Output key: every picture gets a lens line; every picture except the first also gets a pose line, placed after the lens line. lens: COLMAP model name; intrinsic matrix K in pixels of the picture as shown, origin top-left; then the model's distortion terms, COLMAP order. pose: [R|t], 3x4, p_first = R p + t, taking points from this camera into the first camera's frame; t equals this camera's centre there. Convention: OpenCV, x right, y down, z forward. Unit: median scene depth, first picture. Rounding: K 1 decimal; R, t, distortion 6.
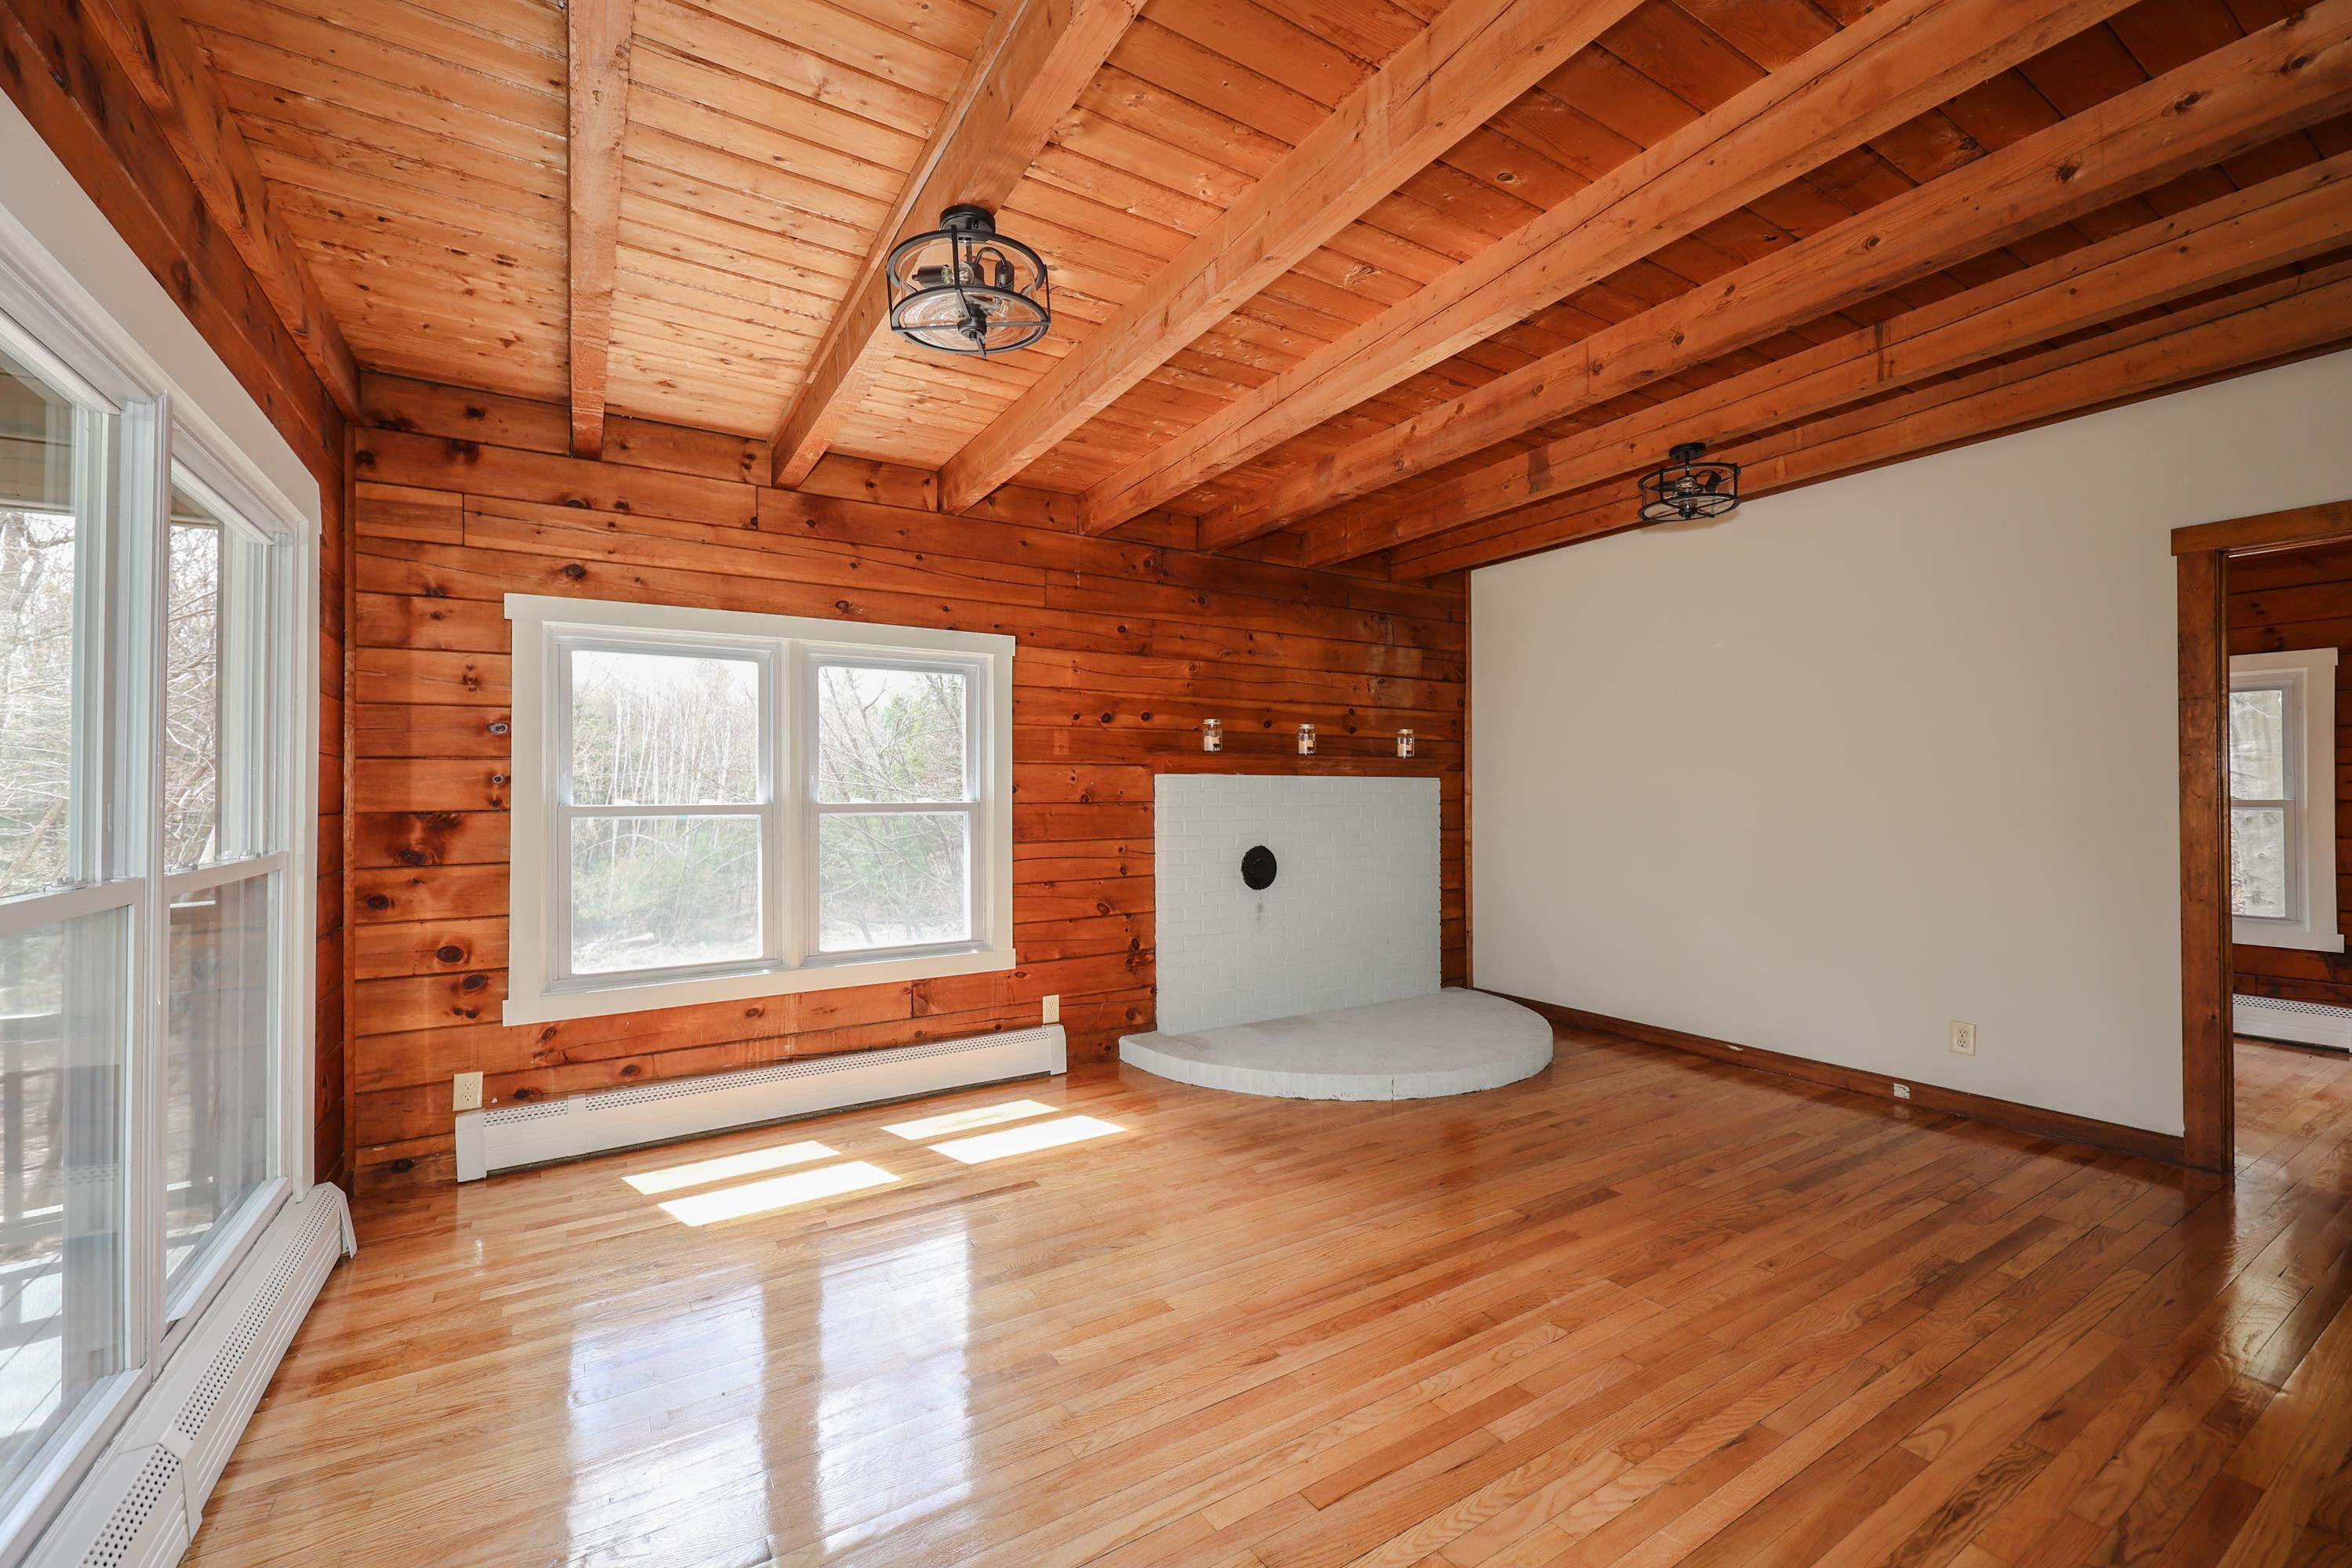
lens RADIAL K [[950.8, 0, 1175.1], [0, 950.8, 787.3], [0, 0, 1]] dist [0.000513, 0.000257]
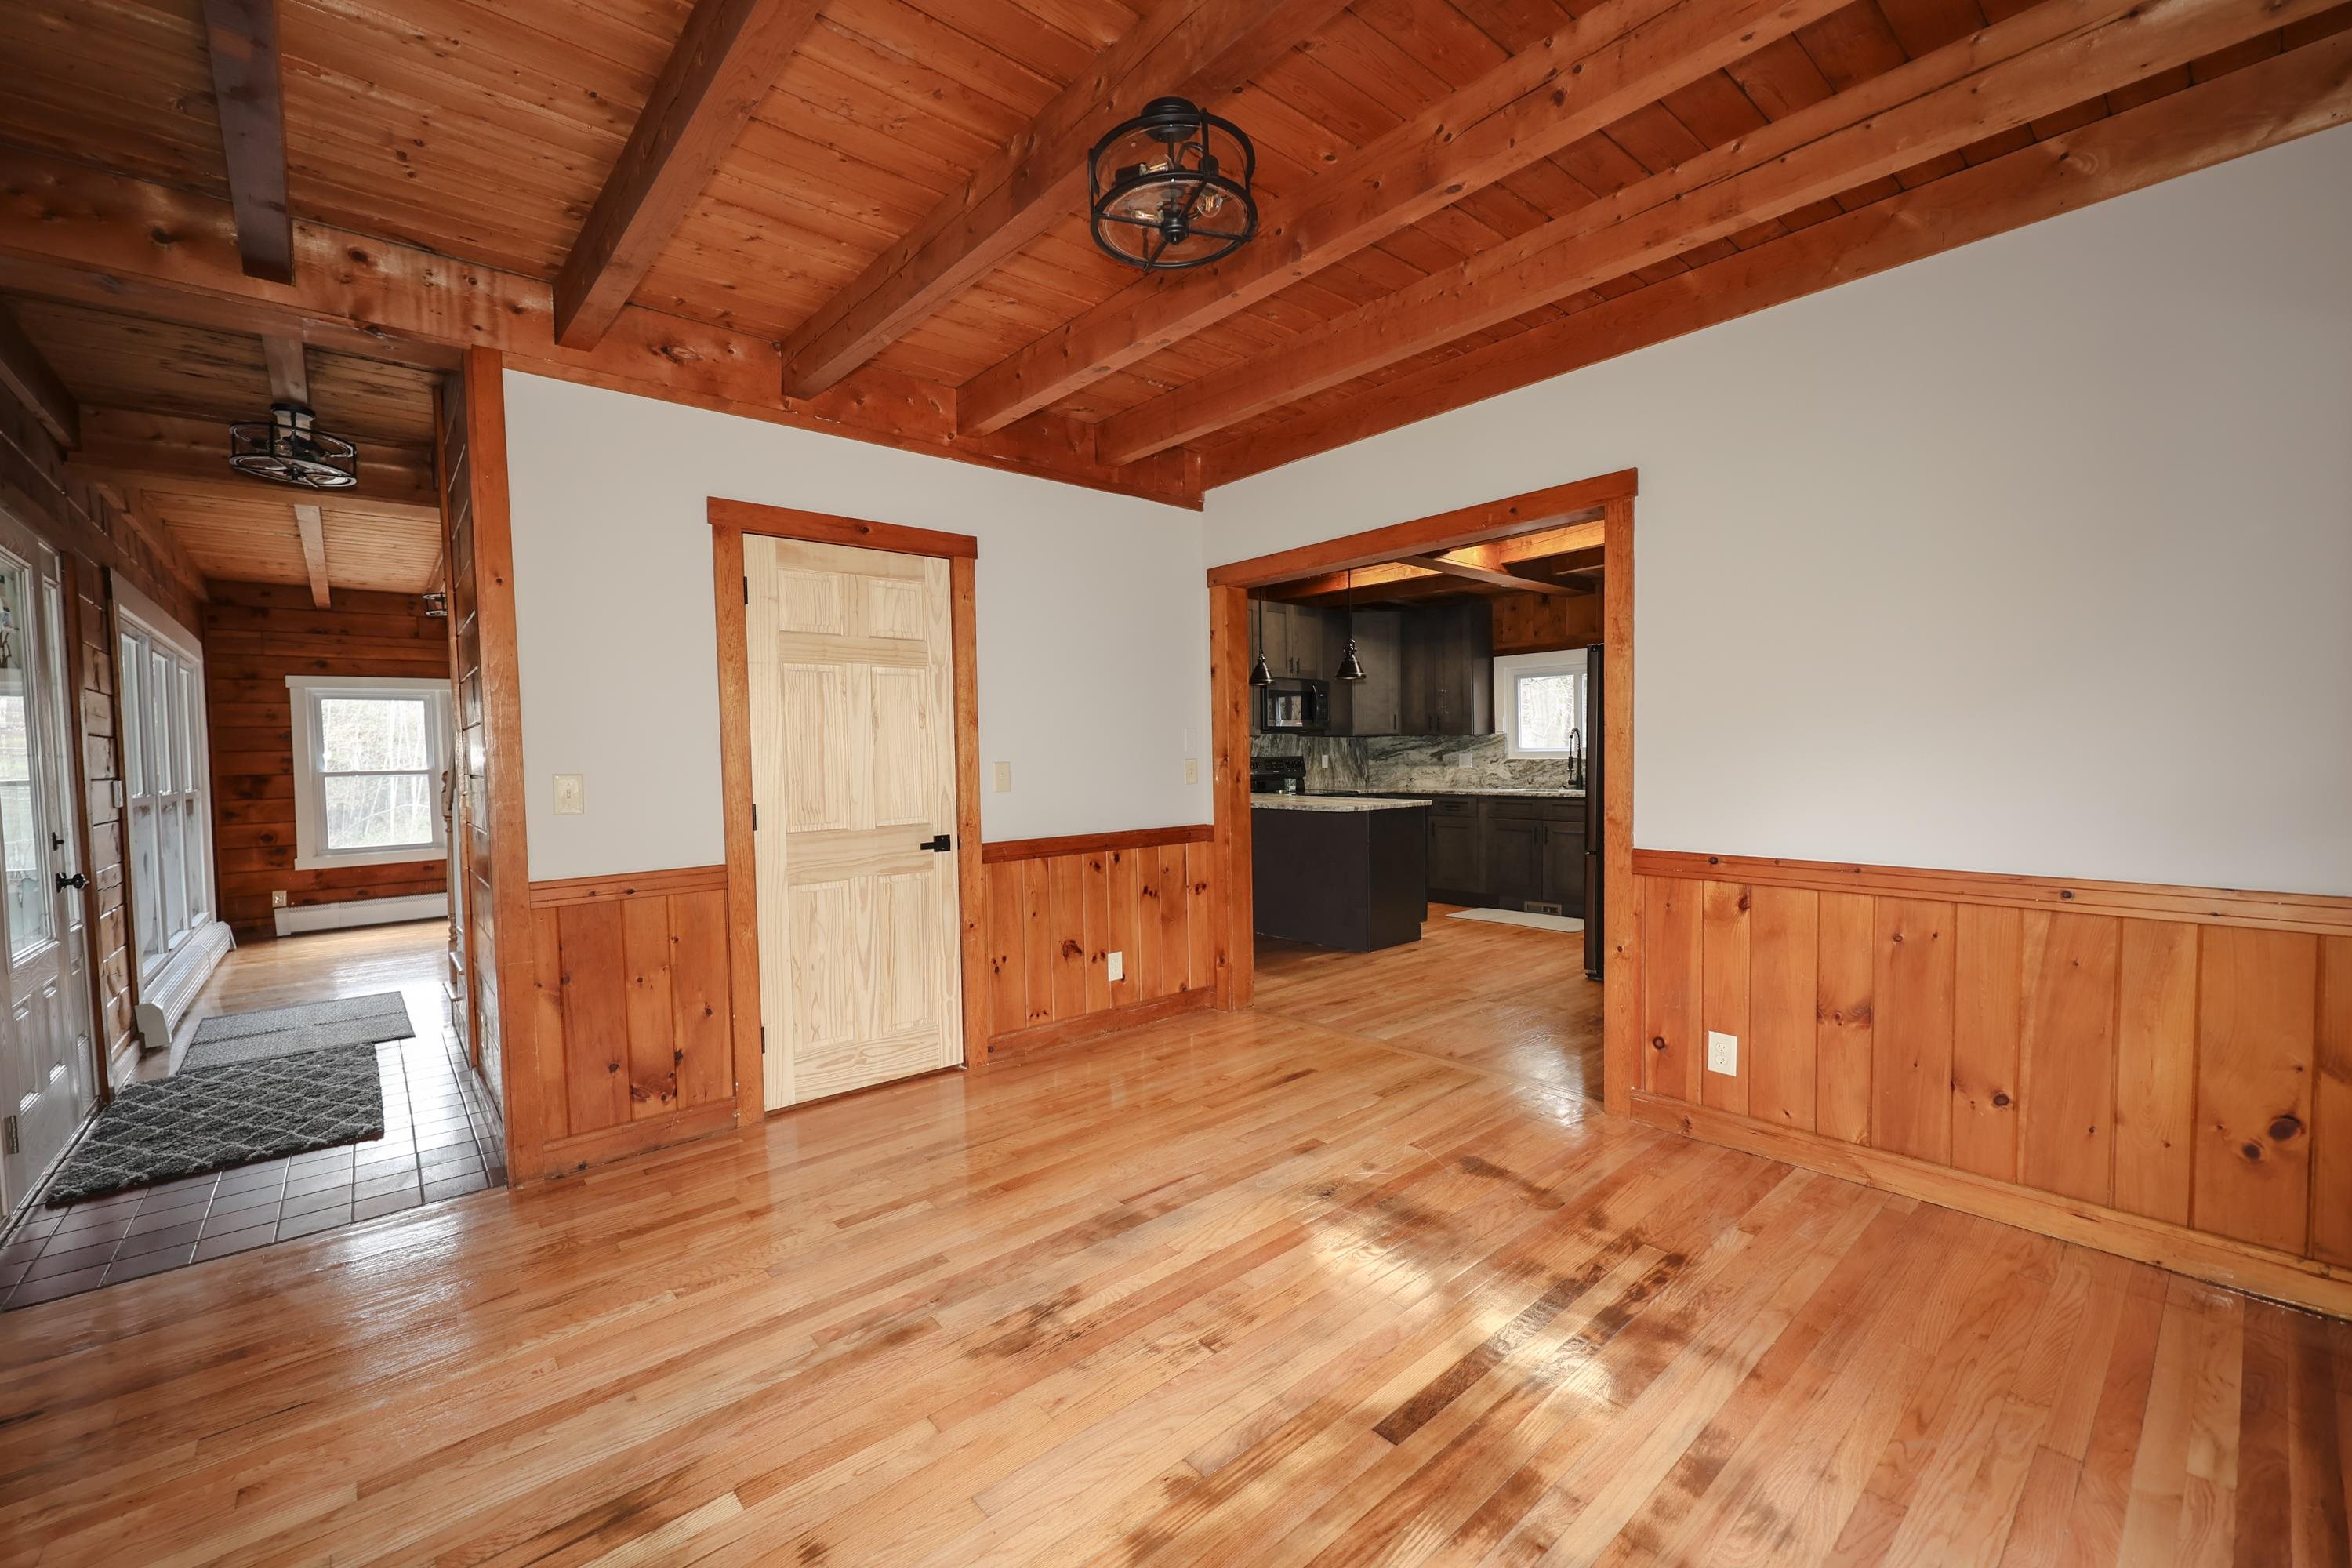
lens RADIAL K [[952.8, 0, 1186.6], [0, 952.8, 792.5], [0, 0, 1]] dist [0.003710, -0.000039]
pose [[0.986703, -0.015813, 0.161761, 1.012464], [0.007896, 0.998744, 0.049472, -0.026264], [-0.162340, -0.047537, 0.985589, -1.564310]]
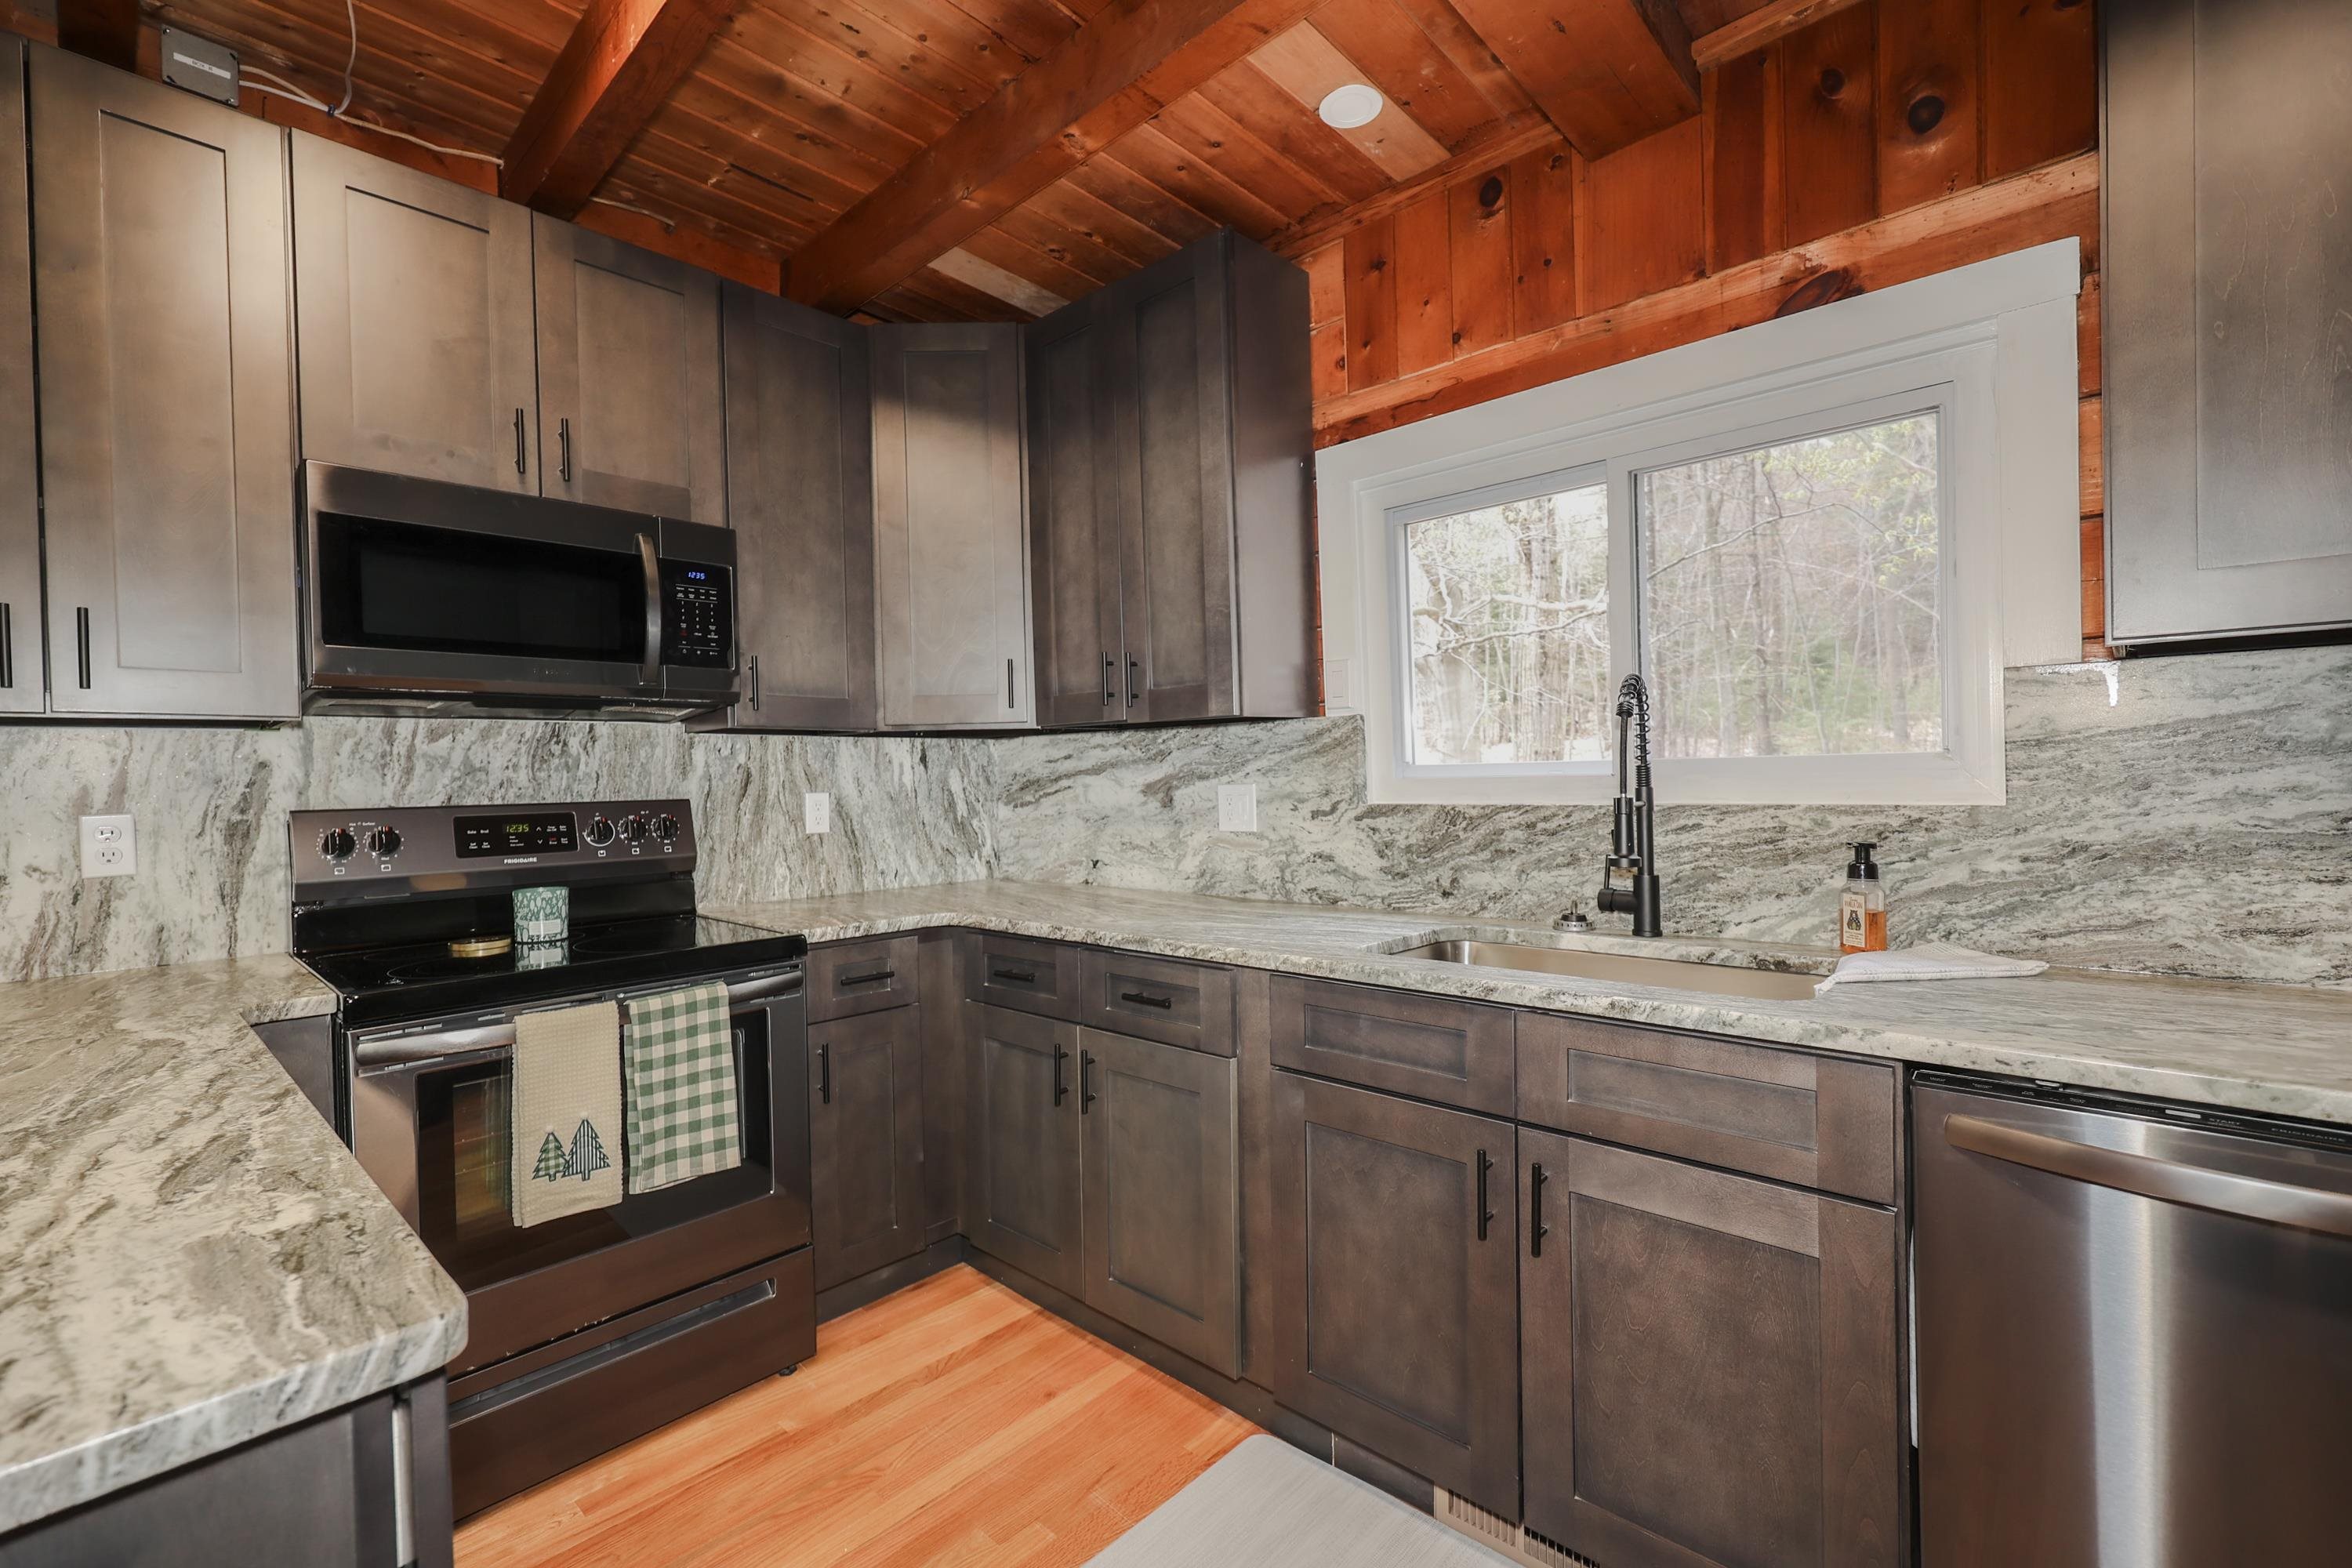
lens RADIAL K [[1008.8, 0, 1174.1], [0, 1008.8, 783.4], [0, 0, 1]] dist [0.000847, -0.000009]
pose [[0.967172, -0.017766, 0.253502, 1.908045], [0.015040, 0.999806, 0.012687, -0.010906], [-0.253679, -0.008458, 0.967252, 0.057683]]
